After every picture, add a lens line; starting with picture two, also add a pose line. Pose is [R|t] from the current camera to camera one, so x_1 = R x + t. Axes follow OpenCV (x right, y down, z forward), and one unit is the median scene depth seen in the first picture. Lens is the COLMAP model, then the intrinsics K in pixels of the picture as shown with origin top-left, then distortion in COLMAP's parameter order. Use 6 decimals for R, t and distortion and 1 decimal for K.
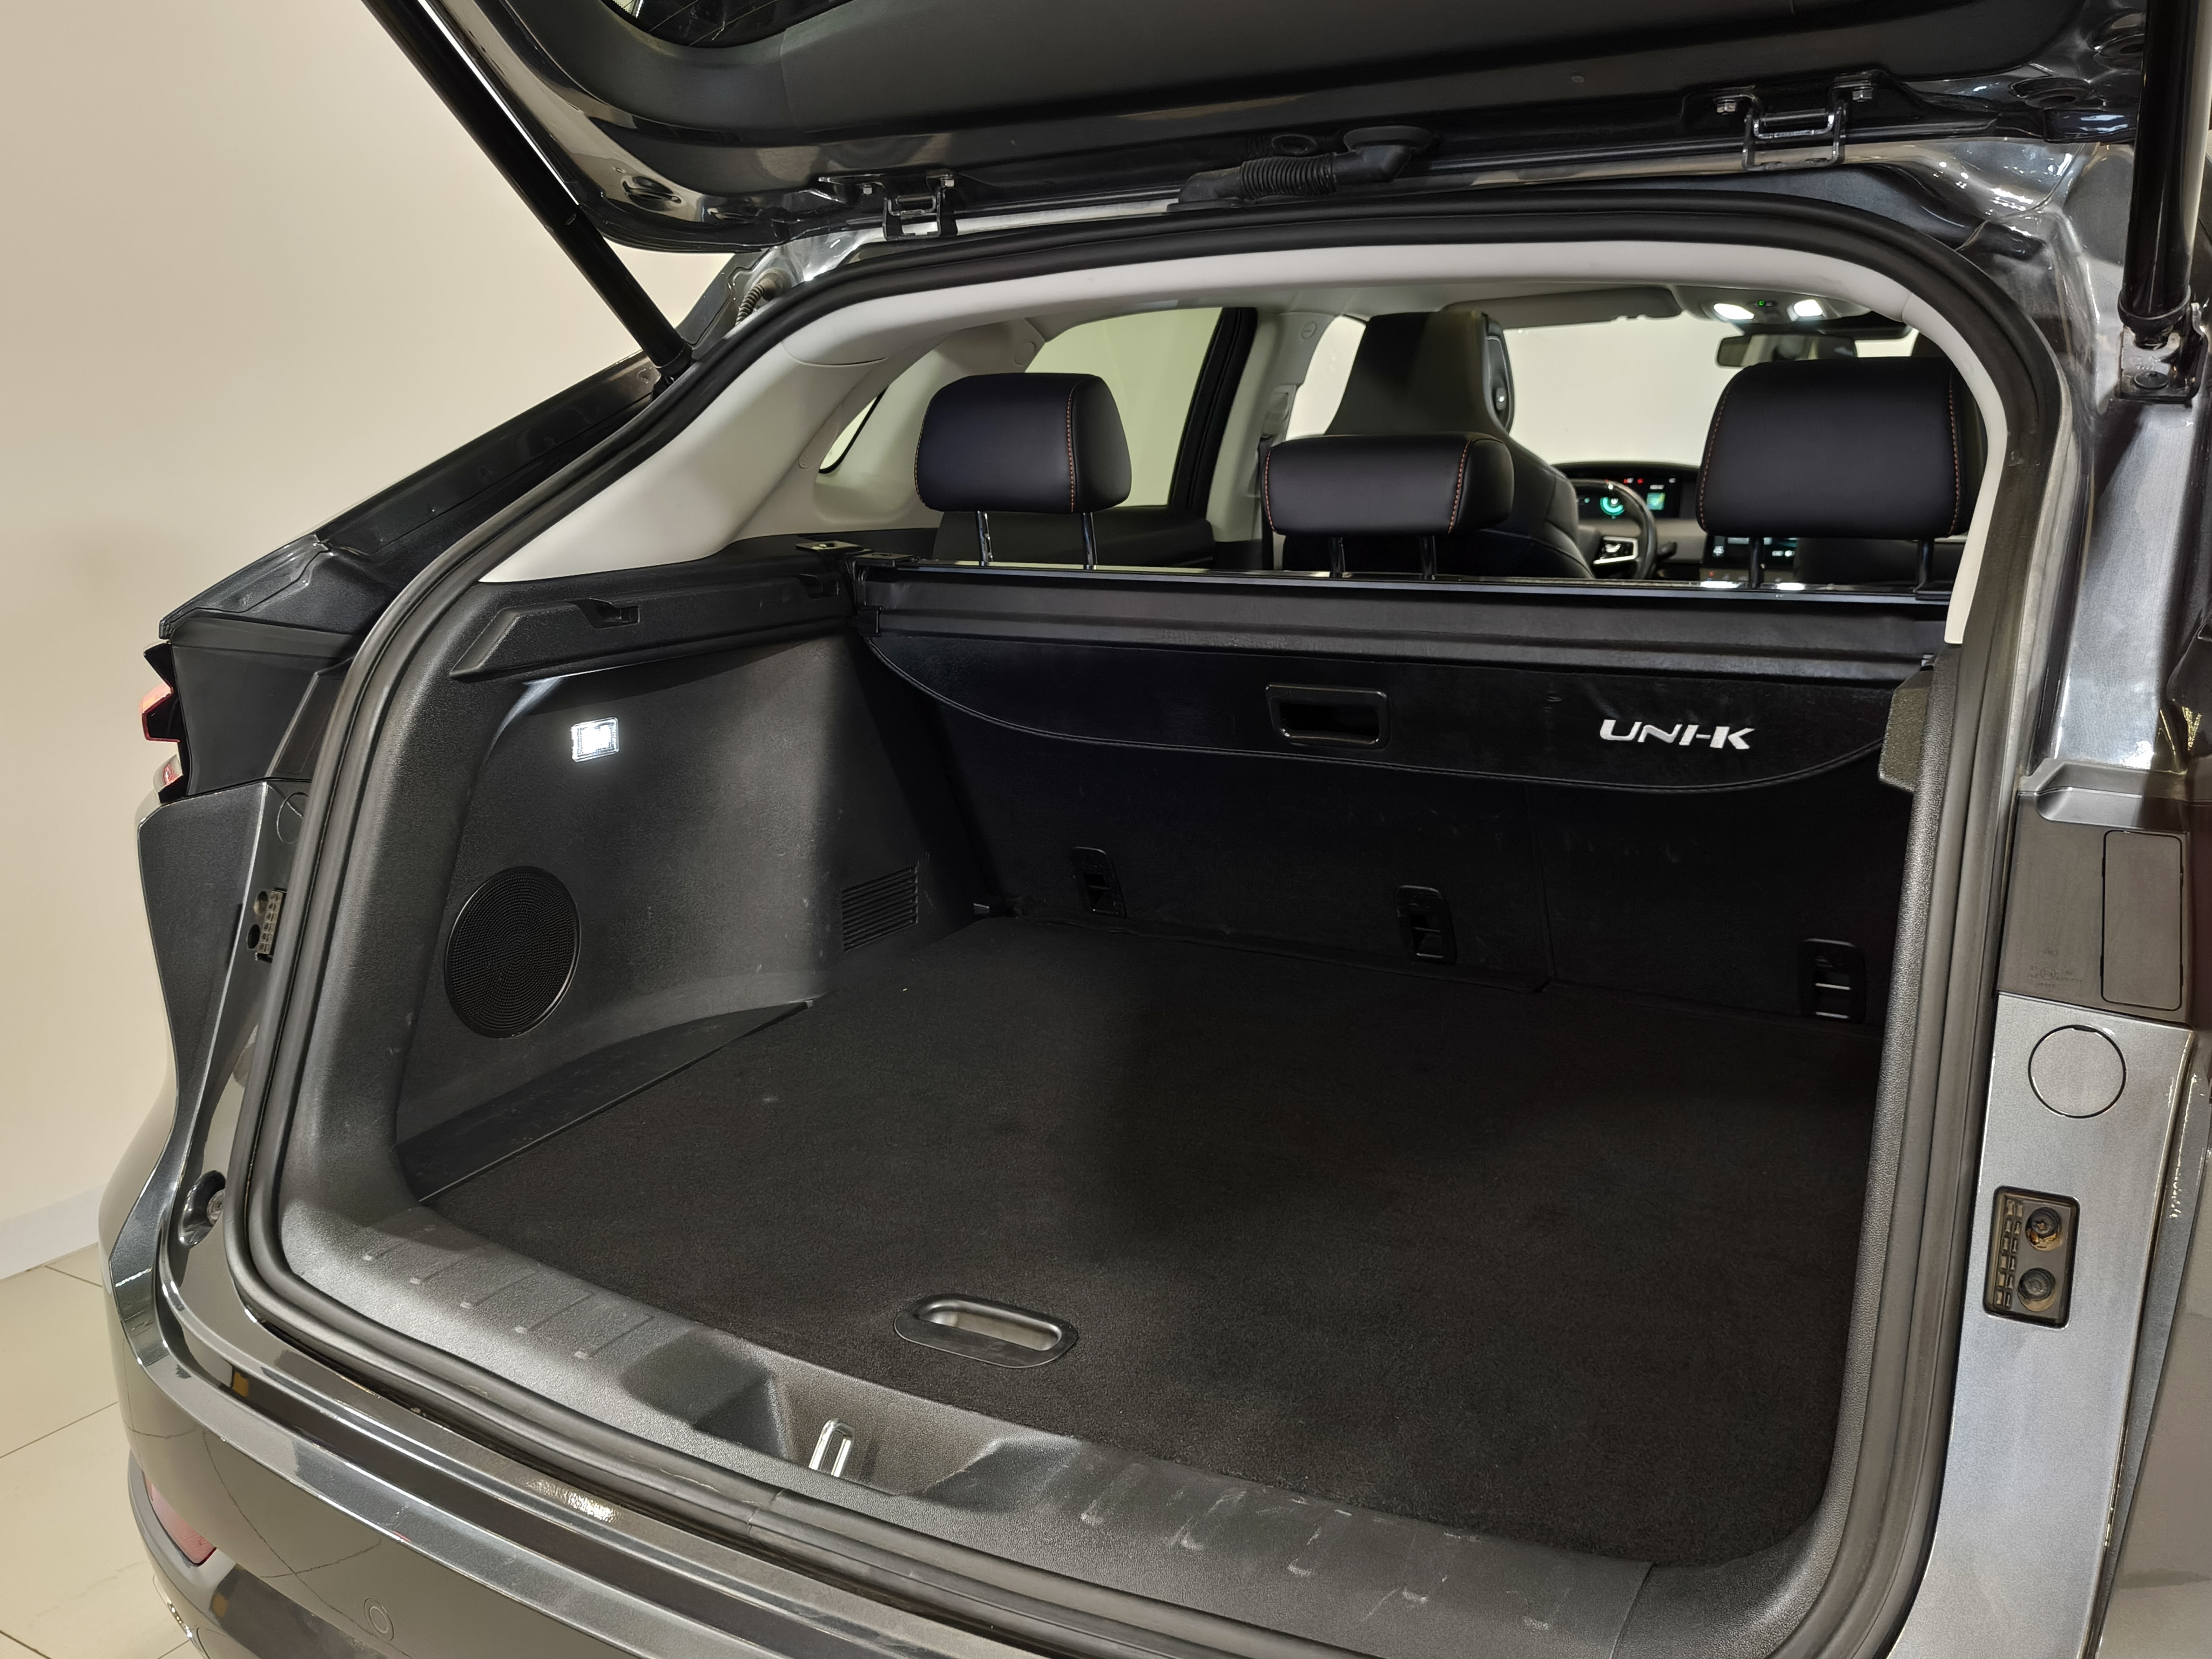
lens RADIAL K [[1854.3, 0, 1075.4], [0, 1854.3, 780.6], [0, 0, 1]] dist [0.073988, -0.141828]
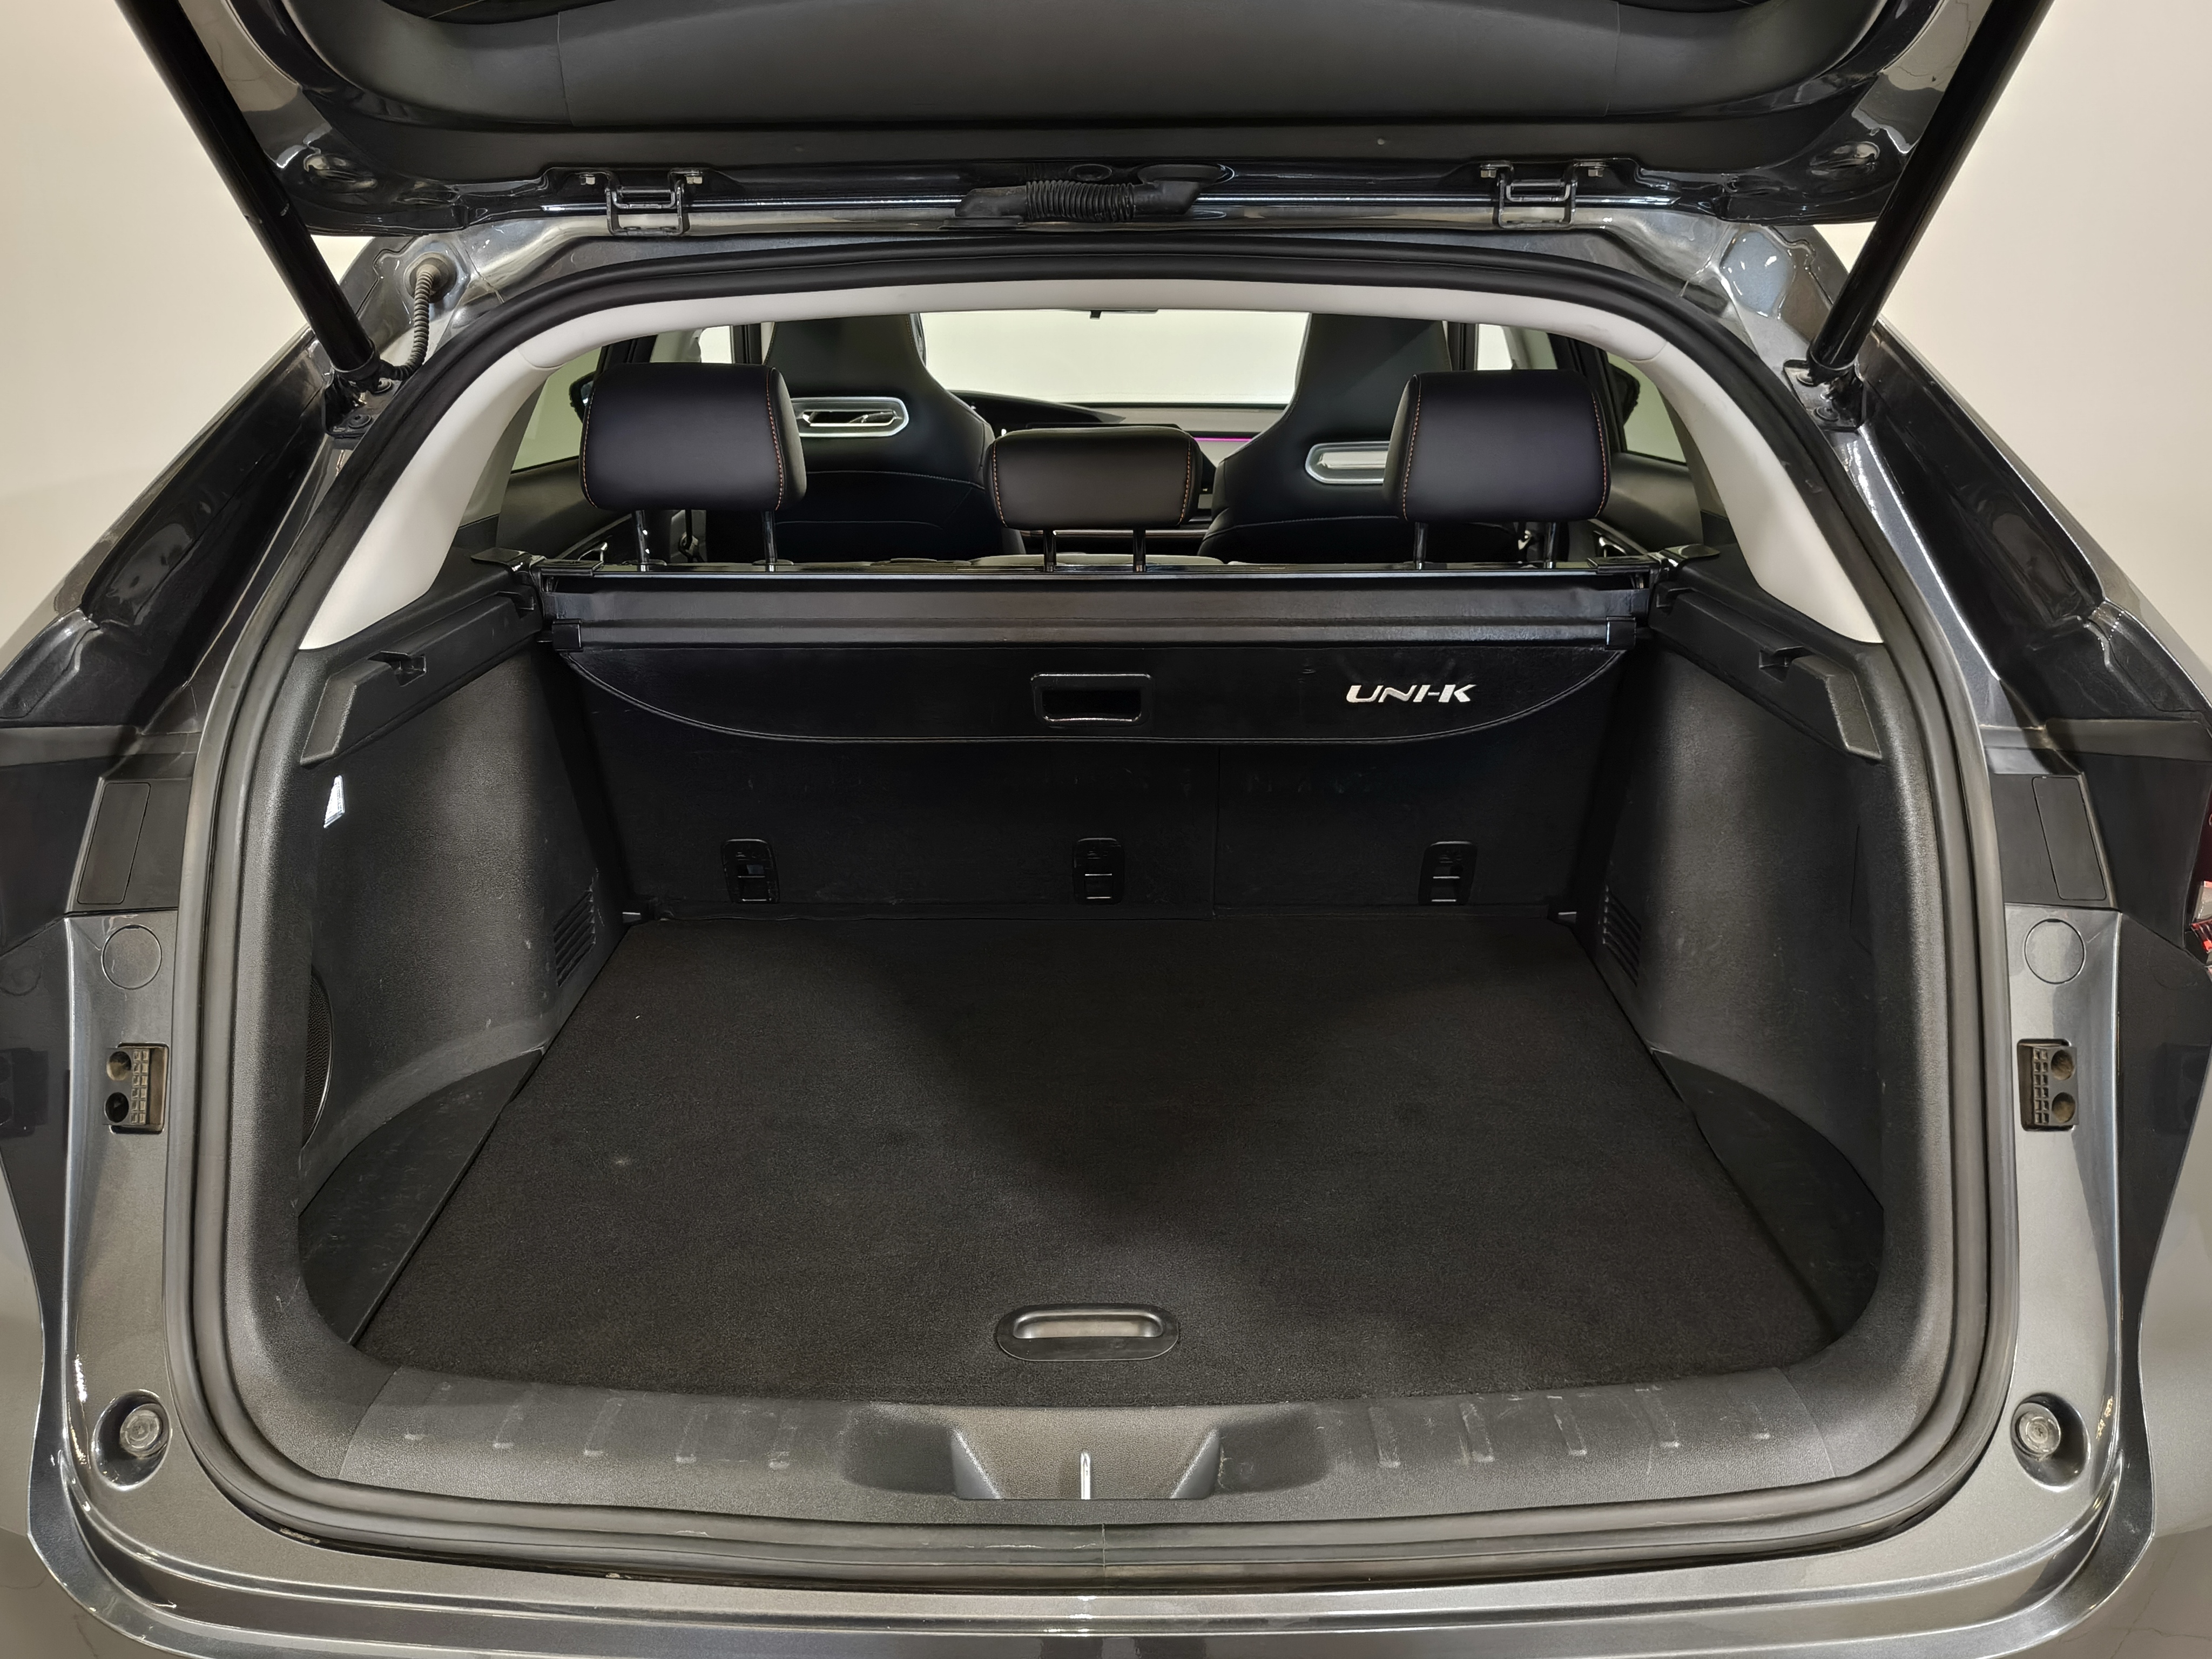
lens RADIAL K [[1854.3, 0, 1075.4], [0, 1854.3, 780.6], [0, 0, 1]] dist [0.073988, -0.141828]
pose [[0.865740, -0.119632, 0.485985, -0.446597], [0.087836, 0.992259, 0.087787, -0.092957], [-0.492726, -0.033313, 0.869547, 0.075506]]
